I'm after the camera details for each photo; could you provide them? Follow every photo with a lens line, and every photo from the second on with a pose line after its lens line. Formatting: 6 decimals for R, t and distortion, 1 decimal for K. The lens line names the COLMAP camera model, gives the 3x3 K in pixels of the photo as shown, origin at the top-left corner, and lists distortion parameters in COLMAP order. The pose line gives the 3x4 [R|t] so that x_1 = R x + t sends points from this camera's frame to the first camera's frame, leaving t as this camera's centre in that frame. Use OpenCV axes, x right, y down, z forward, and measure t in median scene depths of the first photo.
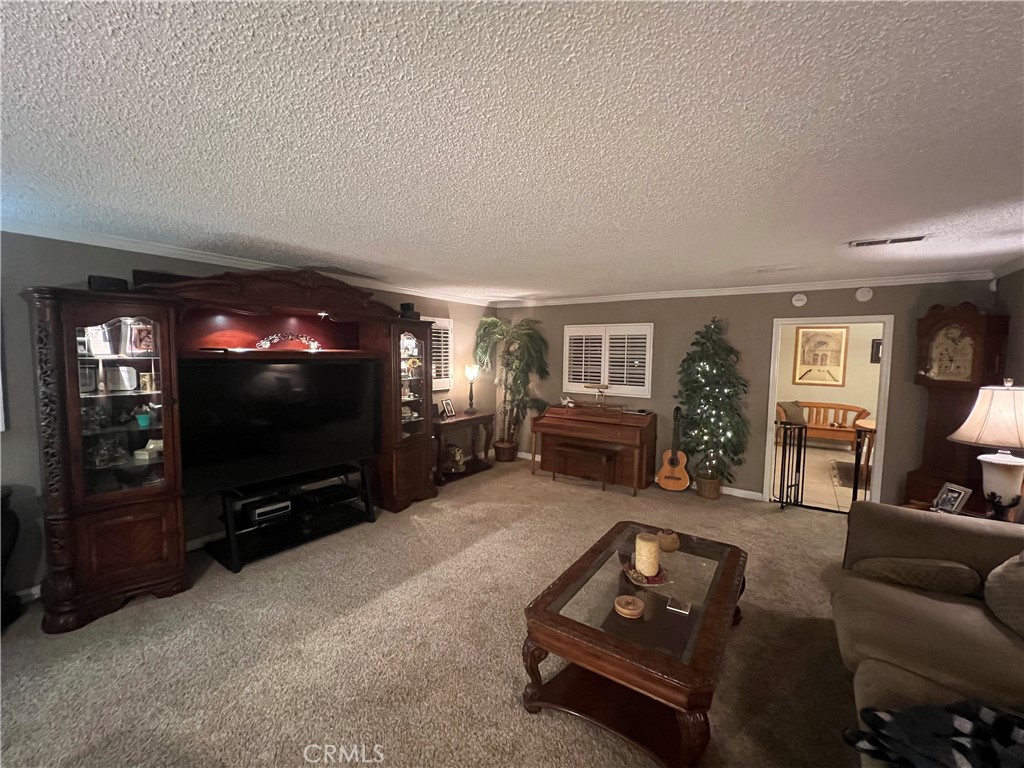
lens RADIAL K [[425.1, 0, 503.4], [0, 425.1, 387.1], [0, 0, 1]] dist [-0.001163, -0.000561]
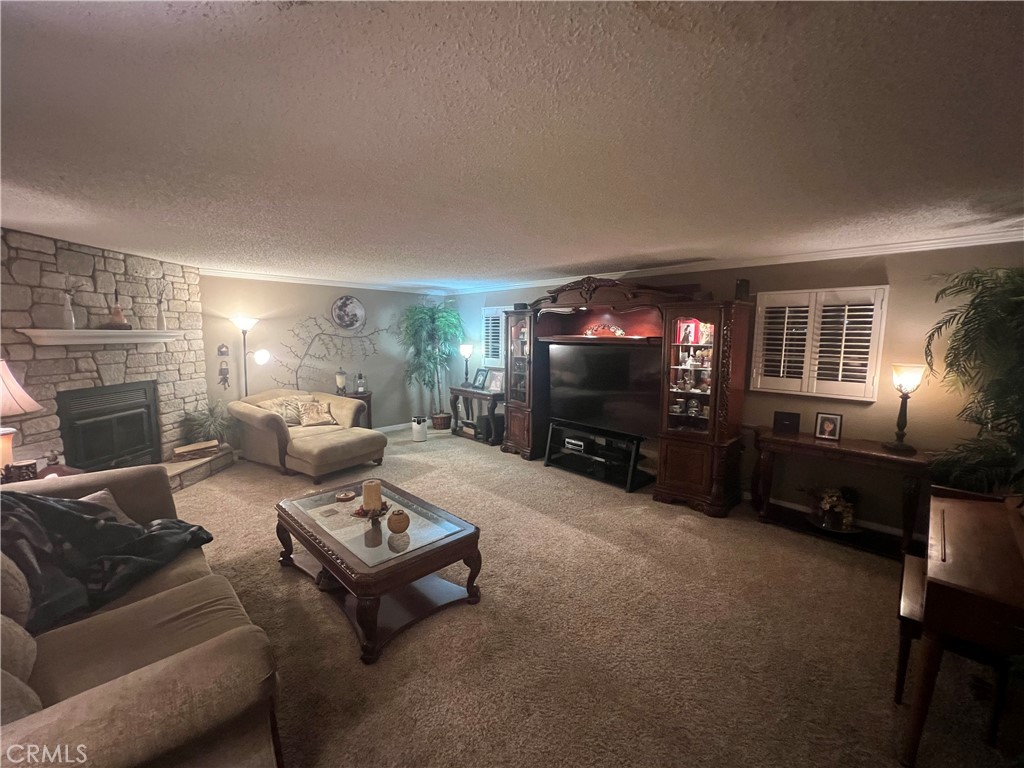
lens RADIAL K [[425.1, 0, 507.1], [0, 425.1, 385.2], [0, 0, 1]] dist [-0.001163, -0.000561]
pose [[-0.187166, 0.113078, -0.975798, 0.742293], [-0.083366, 0.987940, 0.130476, -0.071877], [0.978784, 0.105769, -0.175482, 0.788092]]
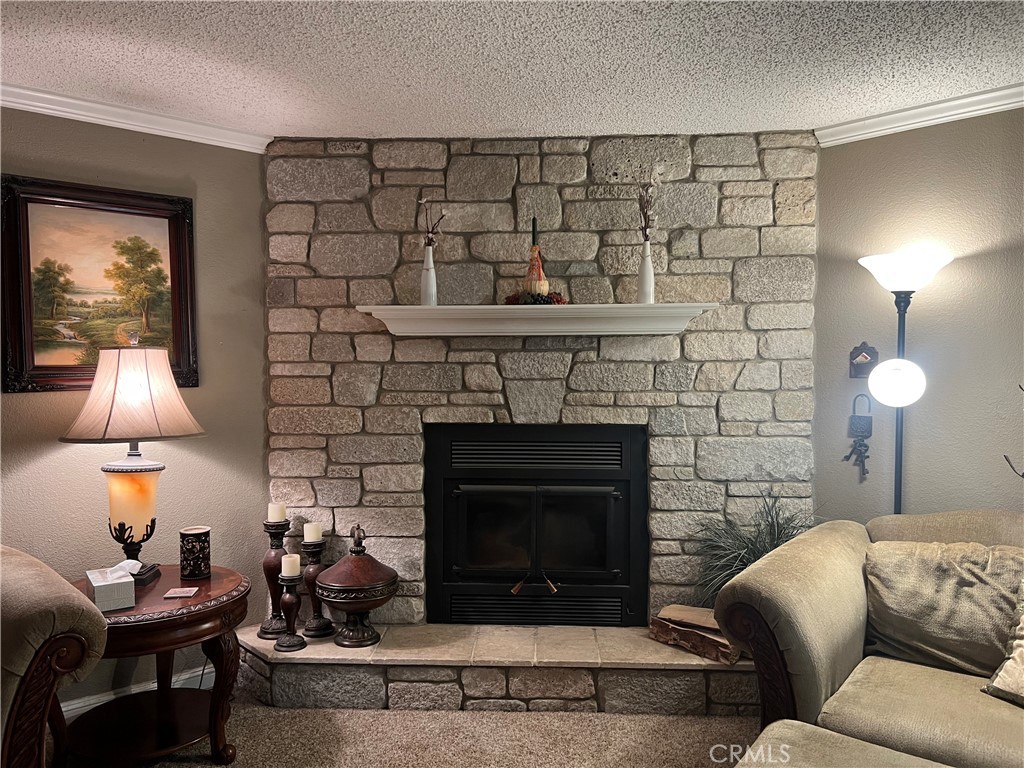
lens RADIAL K [[790.4, 0, 510.0], [0, 790.4, 384.3], [0, 0, 1]] dist [0.056142, -0.017095]
pose [[-0.975571, -0.010343, 0.219441, -0.154905], [0.013789, 0.994038, 0.108155, -0.008721], [-0.219251, 0.108539, -0.969612, 0.572833]]
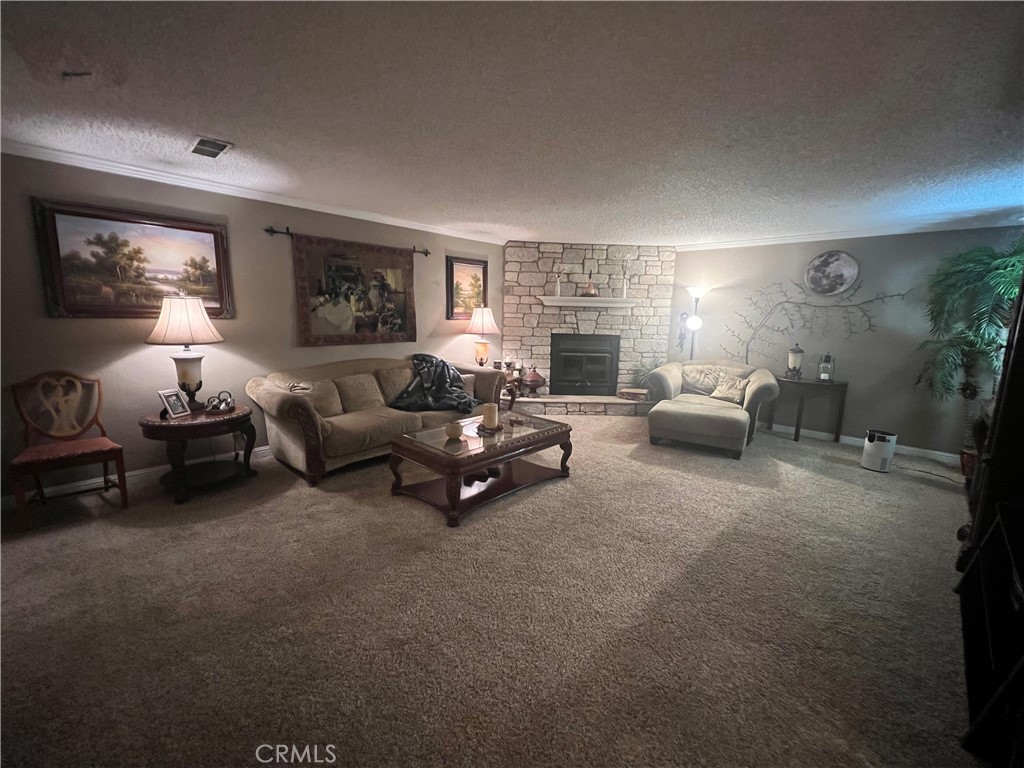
lens RADIAL K [[425.1, 0, 514.8], [0, 425.1, 384.7], [0, 0, 1]] dist [-0.001163, -0.000561]
pose [[-0.989181, -0.051650, 0.137309, 0.029458], [-0.017616, 0.971019, 0.238352, -0.050145], [-0.145640, 0.233355, -0.961423, 1.224372]]
